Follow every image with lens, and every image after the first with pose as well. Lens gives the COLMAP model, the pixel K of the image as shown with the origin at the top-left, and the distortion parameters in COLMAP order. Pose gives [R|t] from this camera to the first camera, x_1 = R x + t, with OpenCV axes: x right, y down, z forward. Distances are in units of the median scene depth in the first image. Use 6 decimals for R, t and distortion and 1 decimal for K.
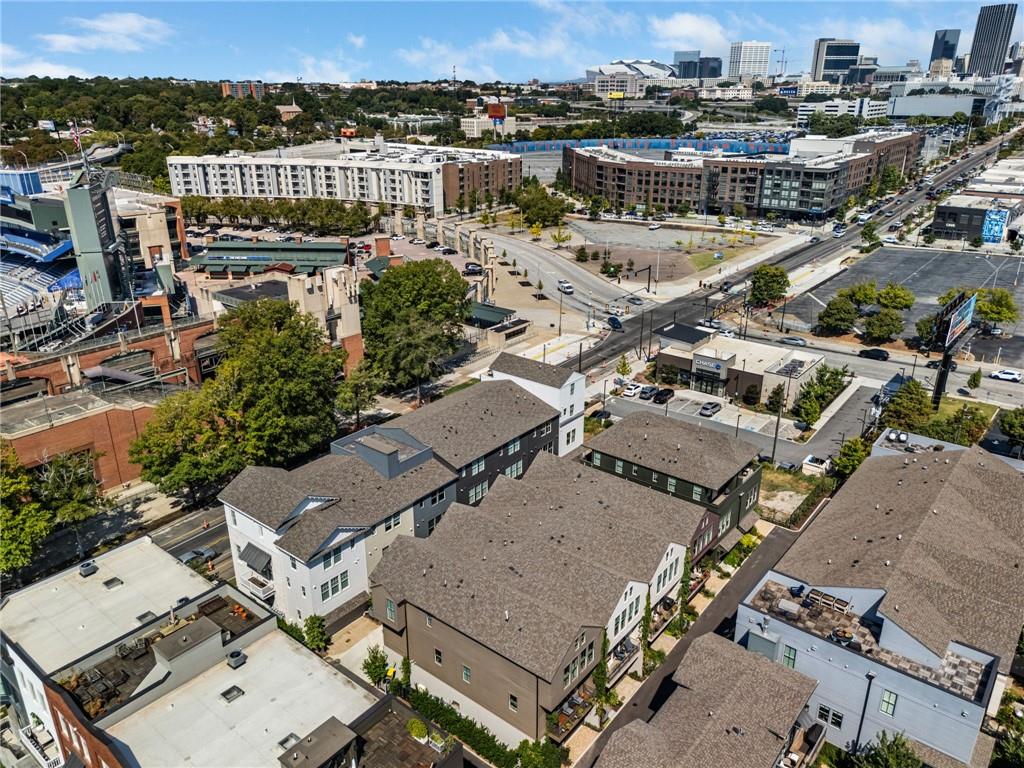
lens RADIAL K [[749.3, 0, 514.4], [0, 749.3, 387.9], [0, 0, 1]] dist [0.070937, -0.065610]
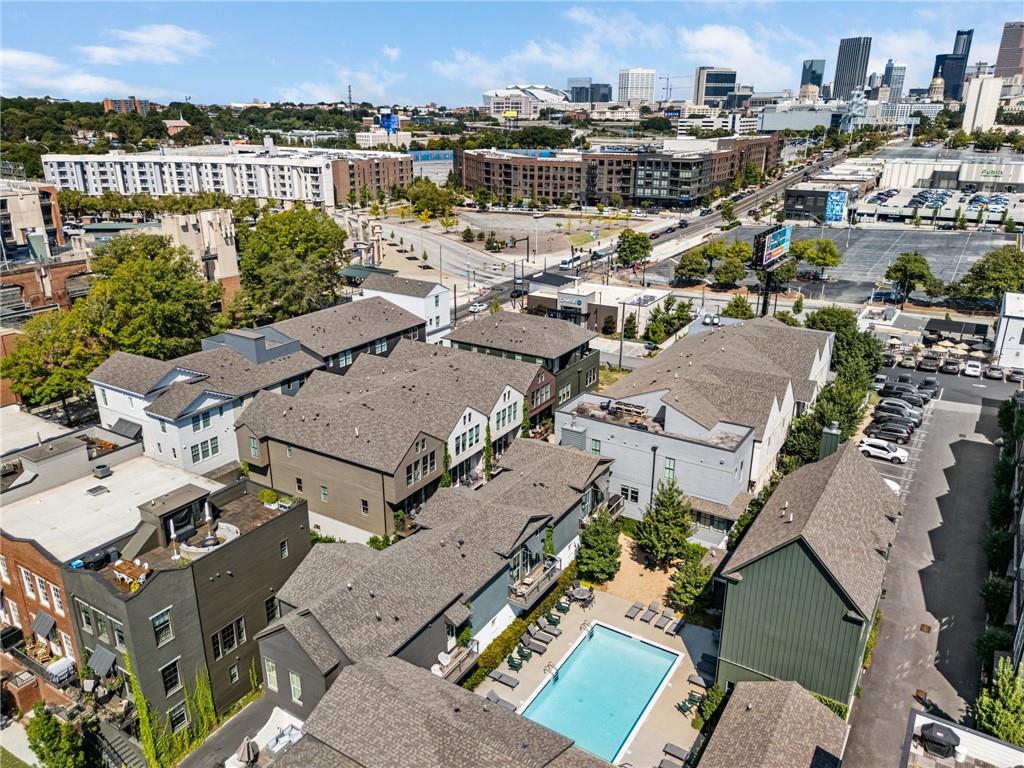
lens RADIAL K [[749.3, 0, 513.8], [0, 749.3, 388.7], [0, 0, 1]] dist [0.070937, -0.065610]
pose [[0.992426, -0.036989, 0.117140, 0.034475], [0.040541, 0.998783, -0.028082, 0.100814], [-0.115959, 0.032618, 0.992718, -0.057045]]
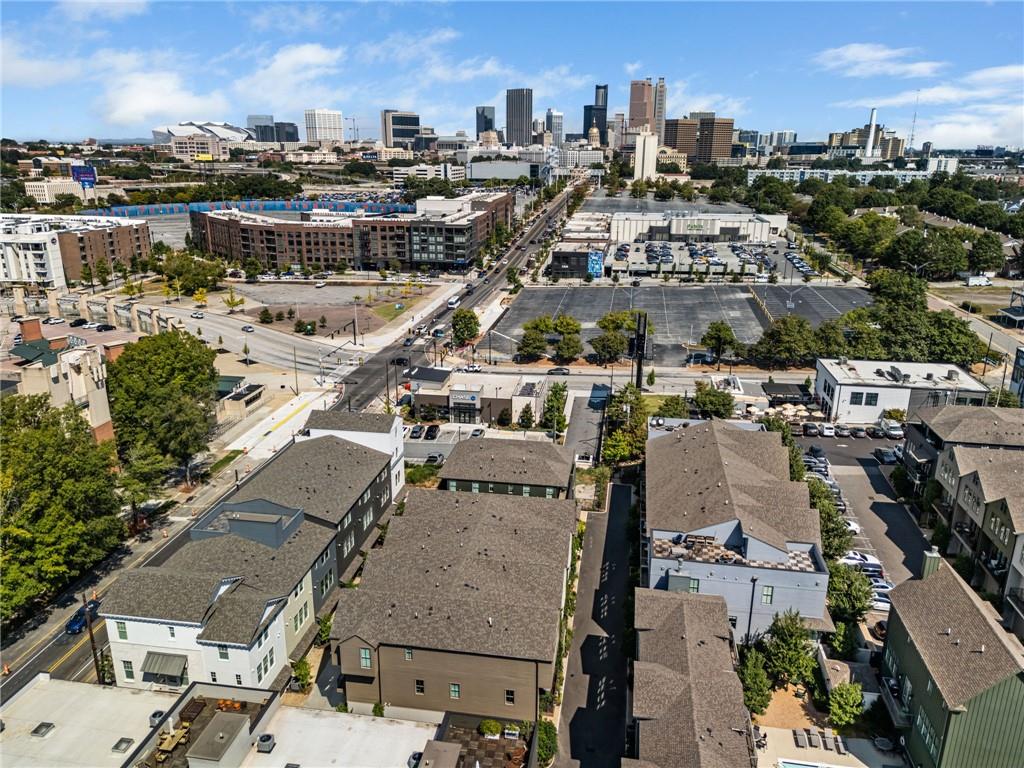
lens RADIAL K [[749.3, 0, 511.3], [0, 749.3, 386.7], [0, 0, 1]] dist [0.070937, -0.065610]
pose [[0.868942, -0.142280, 0.474022, -0.168634], [0.177501, 0.983659, -0.030131, -0.000684], [-0.461989, 0.110321, 0.879997, -0.013431]]
